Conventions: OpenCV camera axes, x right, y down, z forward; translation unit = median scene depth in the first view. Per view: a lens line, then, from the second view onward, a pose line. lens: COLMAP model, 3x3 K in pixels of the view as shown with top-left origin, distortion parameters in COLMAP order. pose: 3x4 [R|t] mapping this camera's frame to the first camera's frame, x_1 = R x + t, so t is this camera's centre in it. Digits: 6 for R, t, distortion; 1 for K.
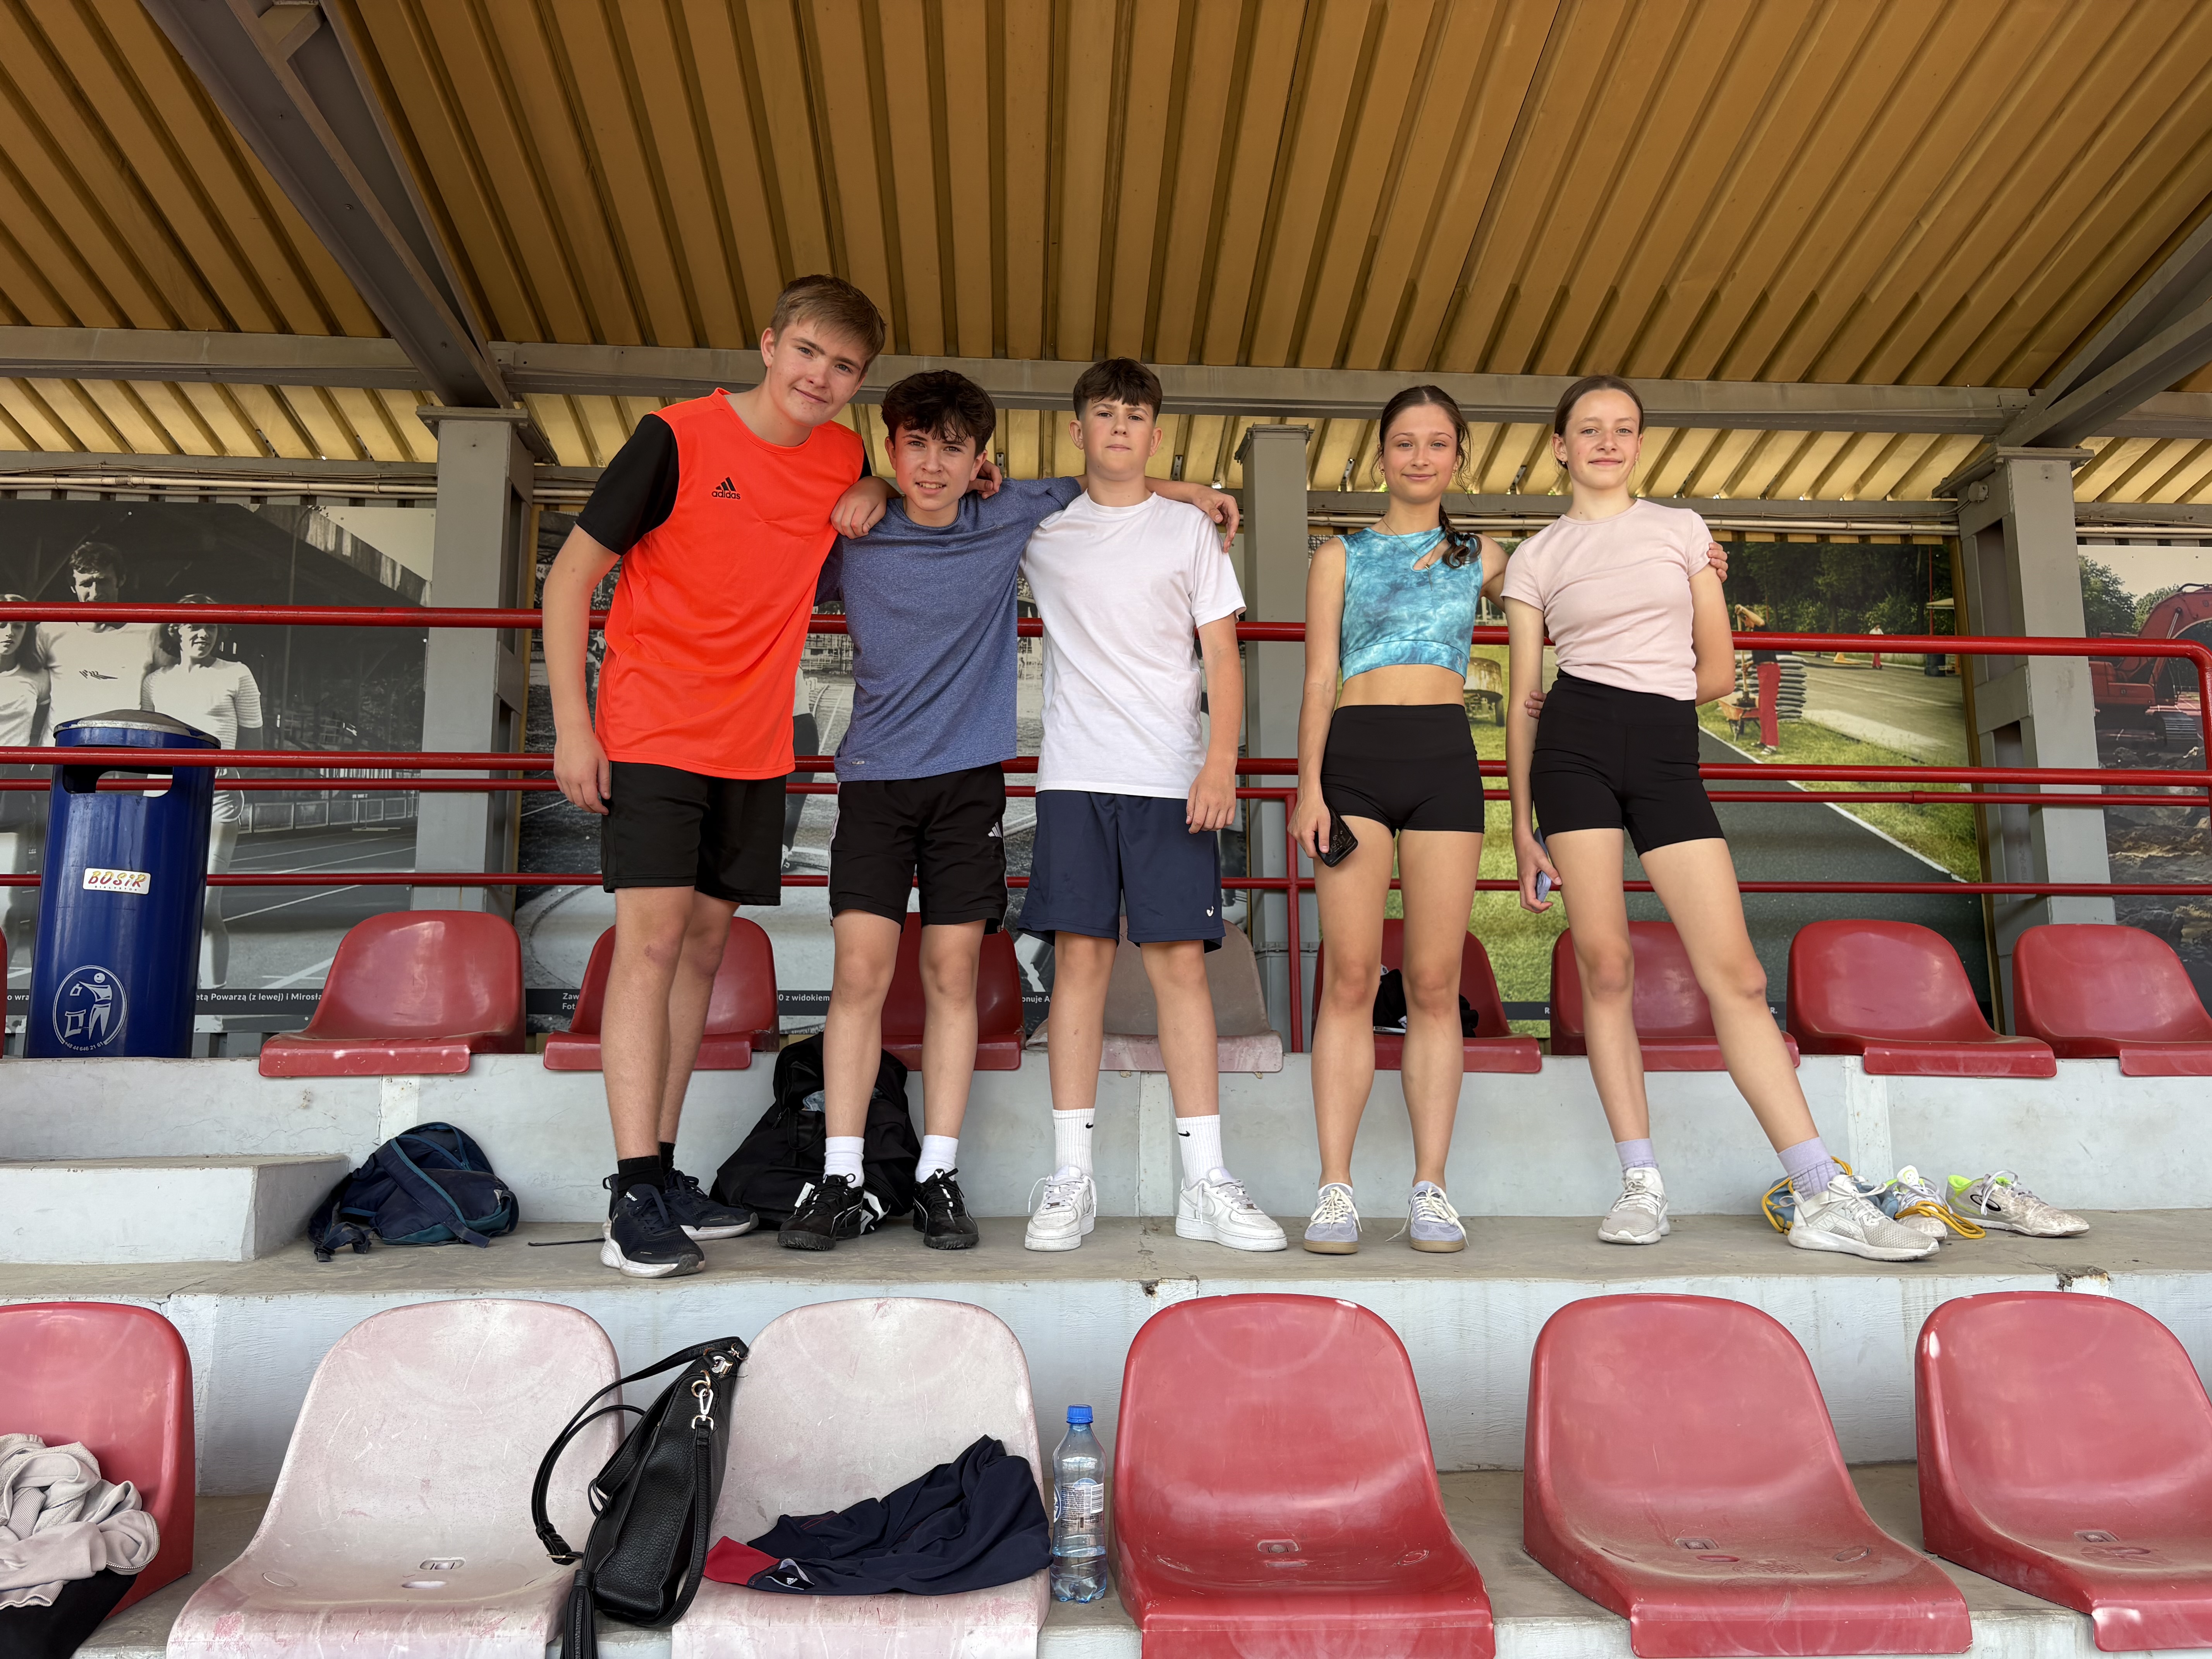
lens RADIAL K [[1693.2, 0, 1106.0], [0, 1693.2, 829.5], [0, 0, 1]] dist [0.001155, 0.049450]
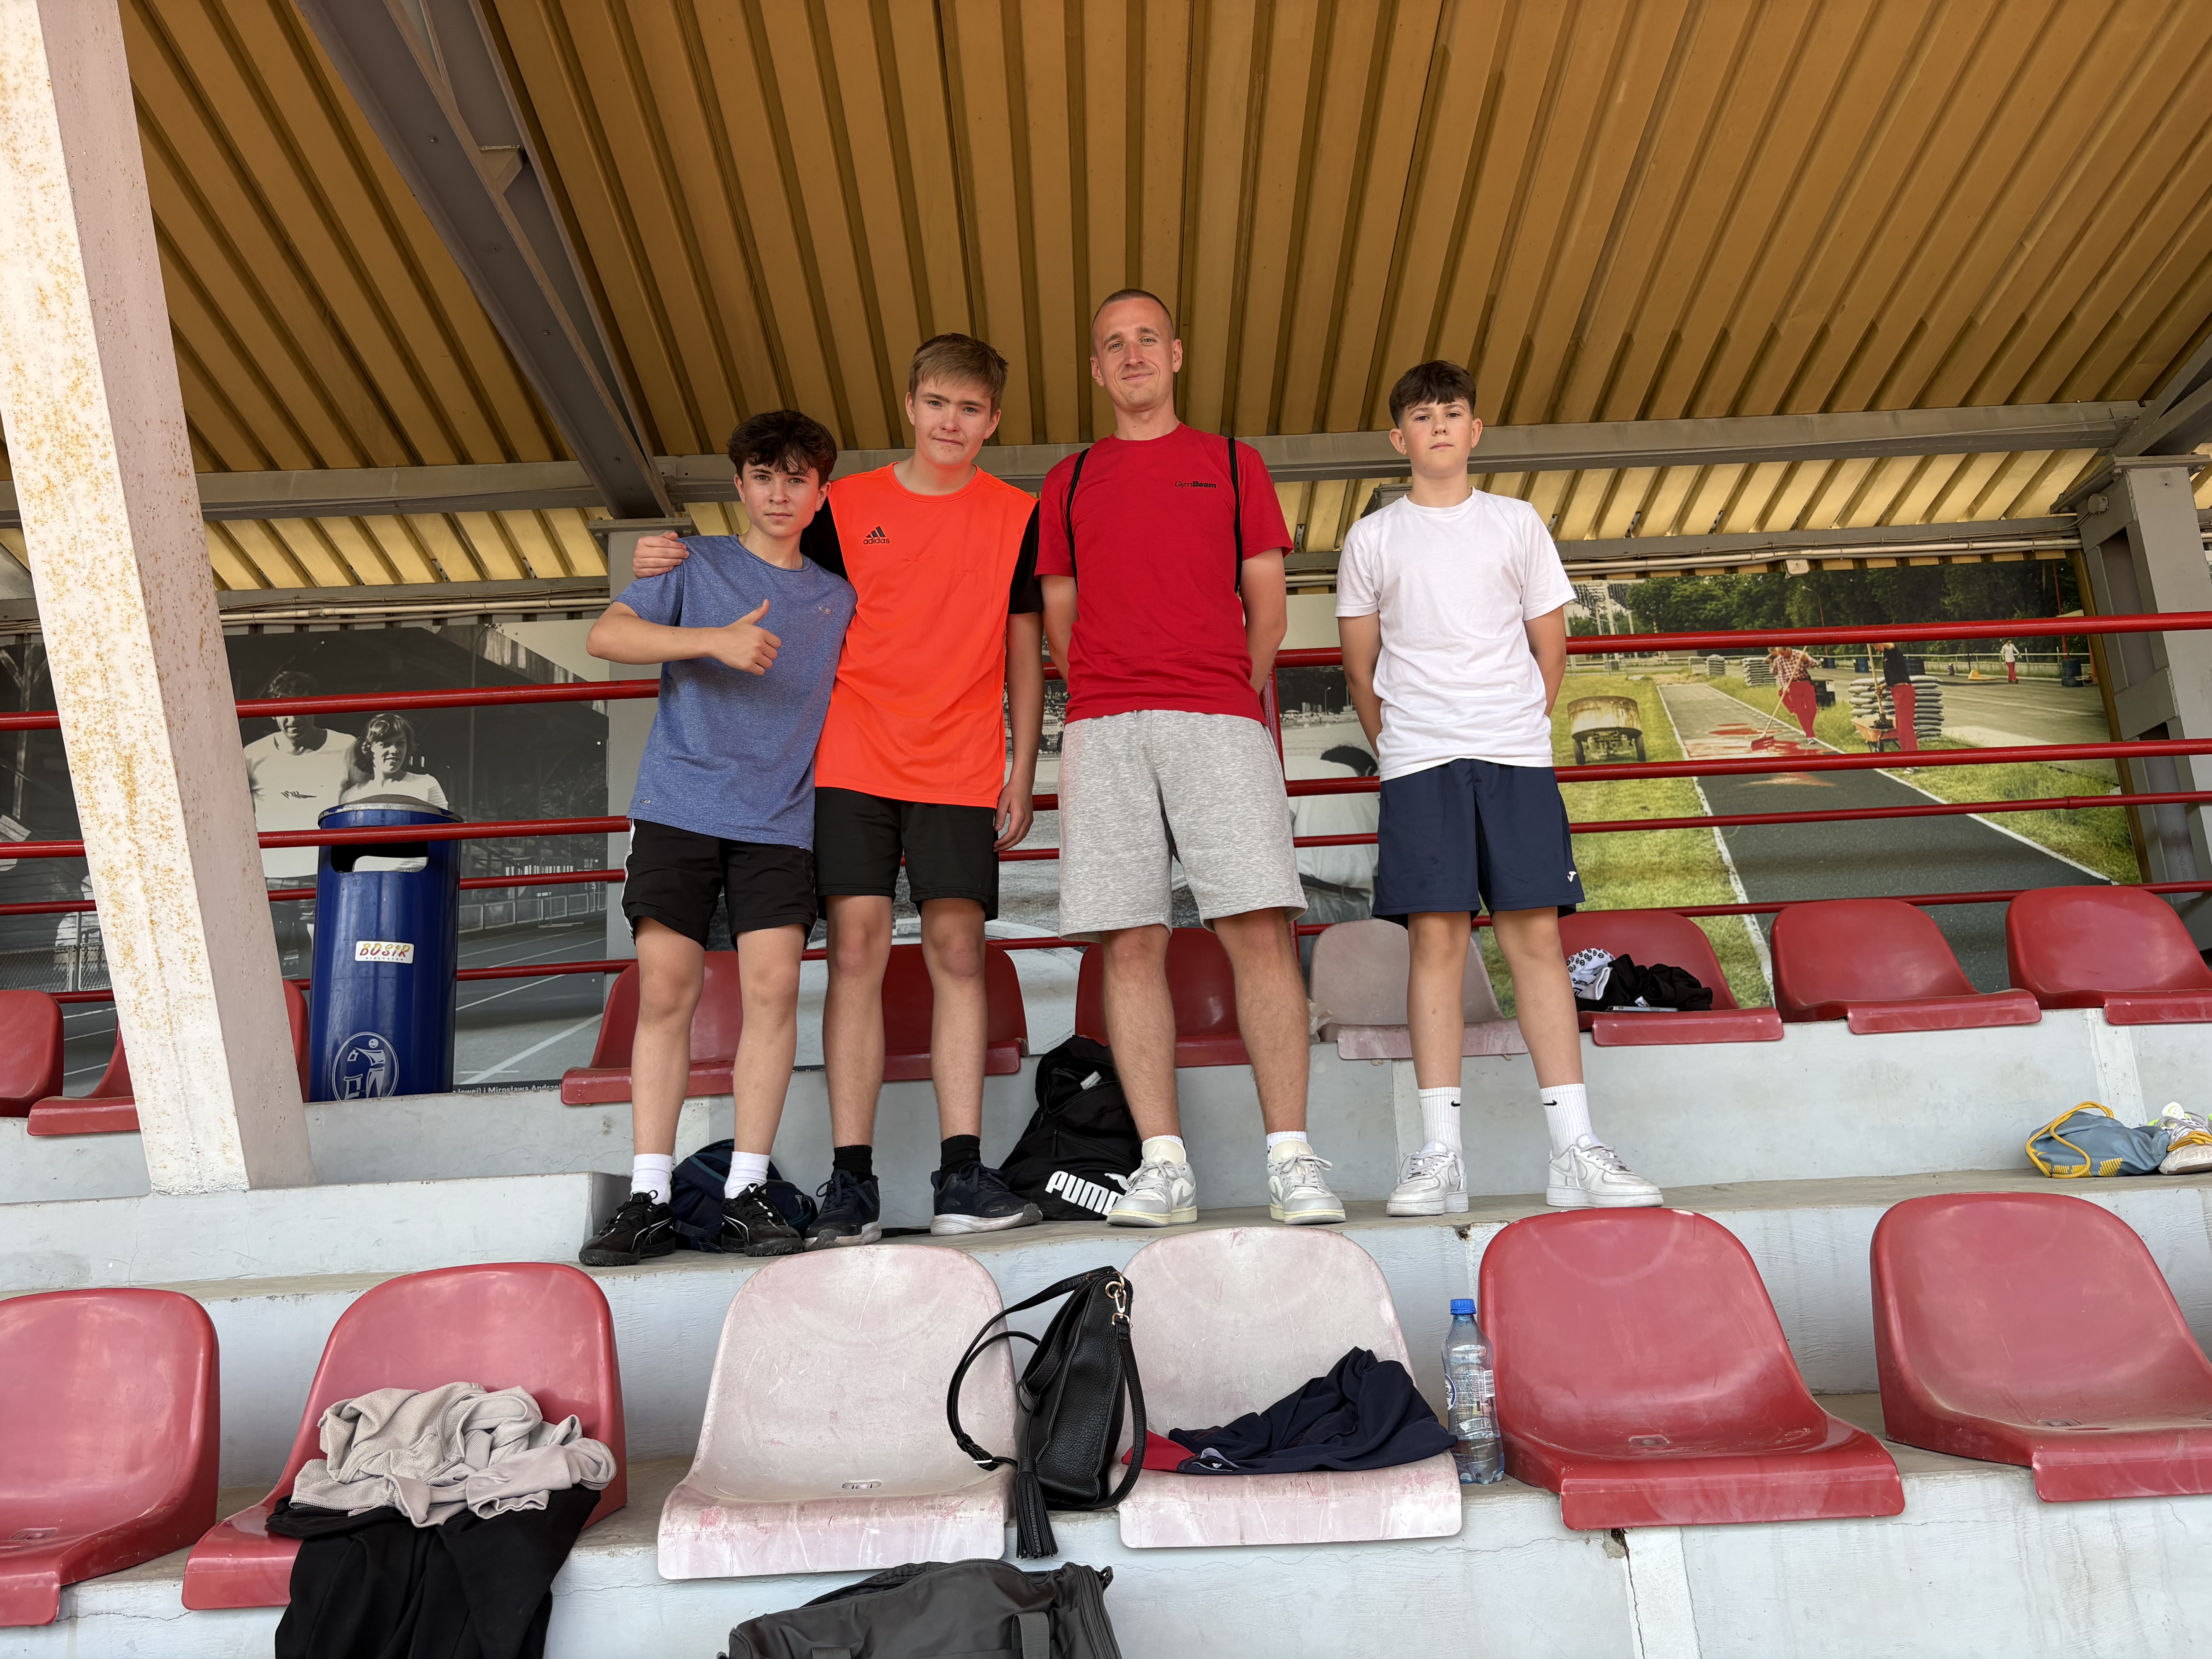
lens RADIAL K [[1683.7, 0, 1099.8], [0, 1683.7, 826.6], [0, 0, 1]] dist [0.049558, -0.052426]
pose [[0.997394, -0.060902, -0.038681, -0.071382], [0.057970, 0.995656, -0.072859, 0.043818], [0.042950, 0.070427, 0.996592, -0.031349]]
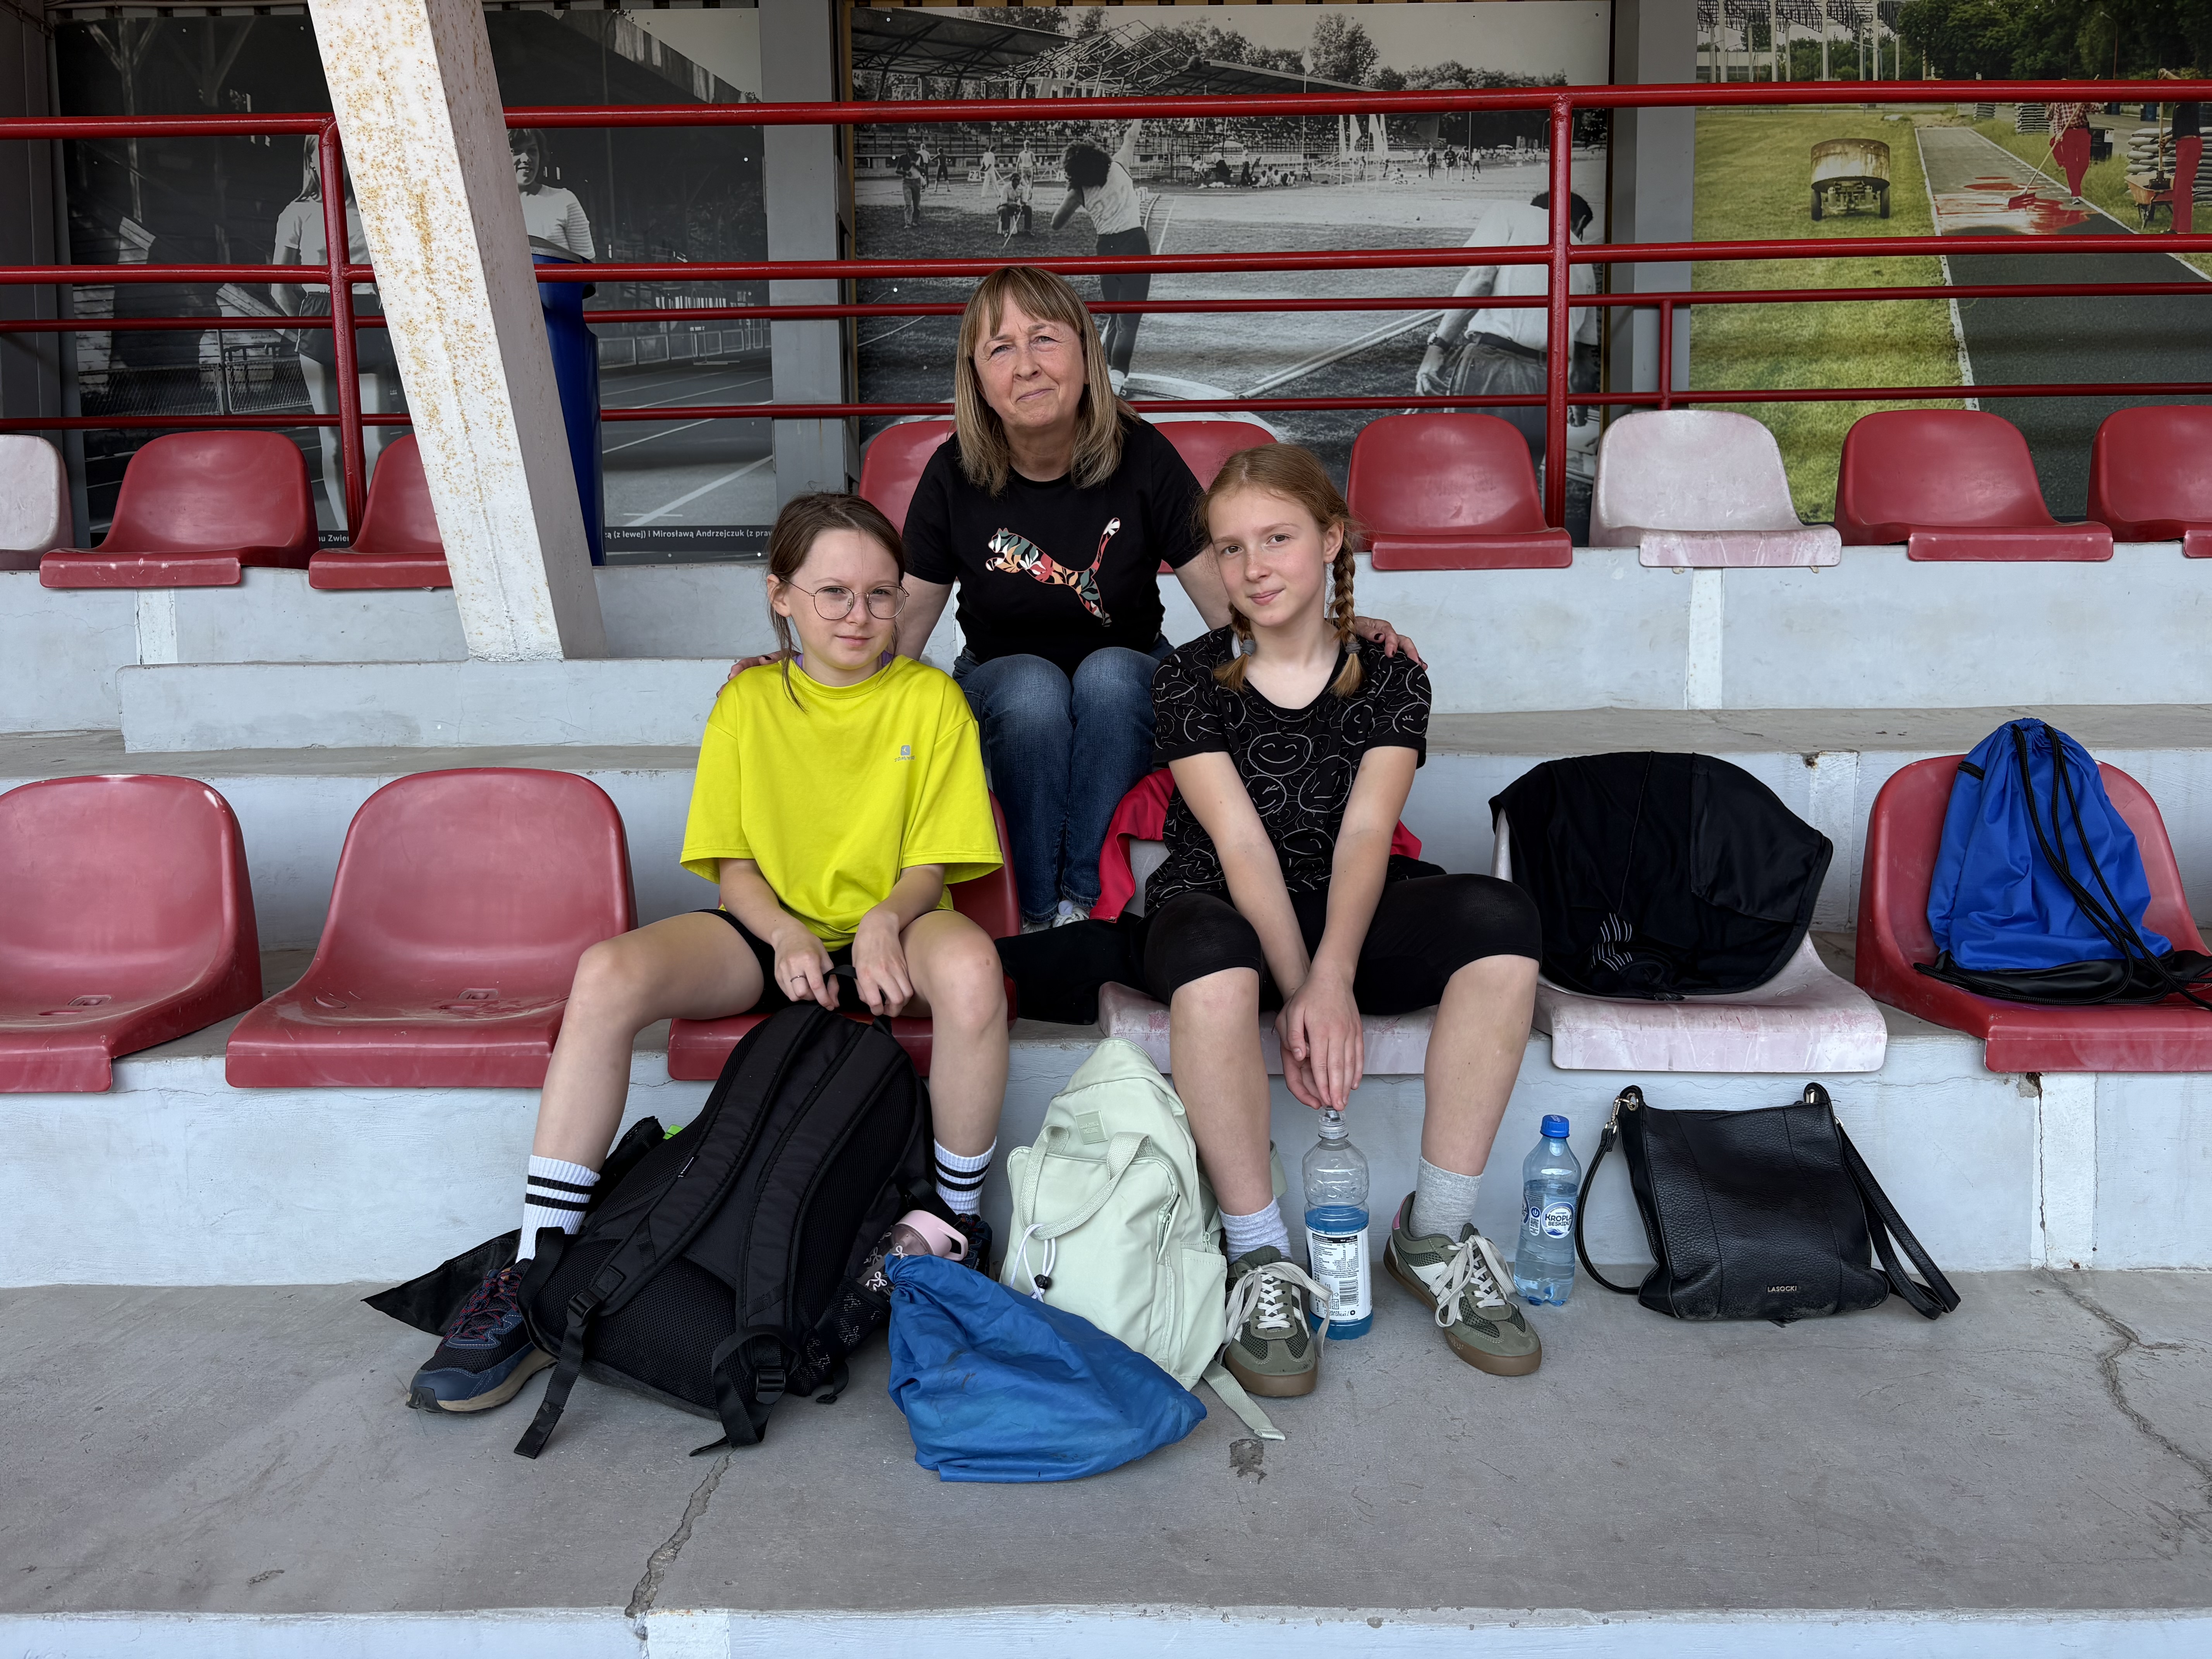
lens RADIAL K [[1683.7, 0, 1099.8], [0, 1683.7, 826.6], [0, 0, 1]] dist [0.049558, -0.052426]
pose [[0.997108, -0.002461, -0.075955, -0.164943], [0.021631, 0.967322, 0.252626, 0.021199], [0.072852, -0.253539, 0.964578, -0.015496]]
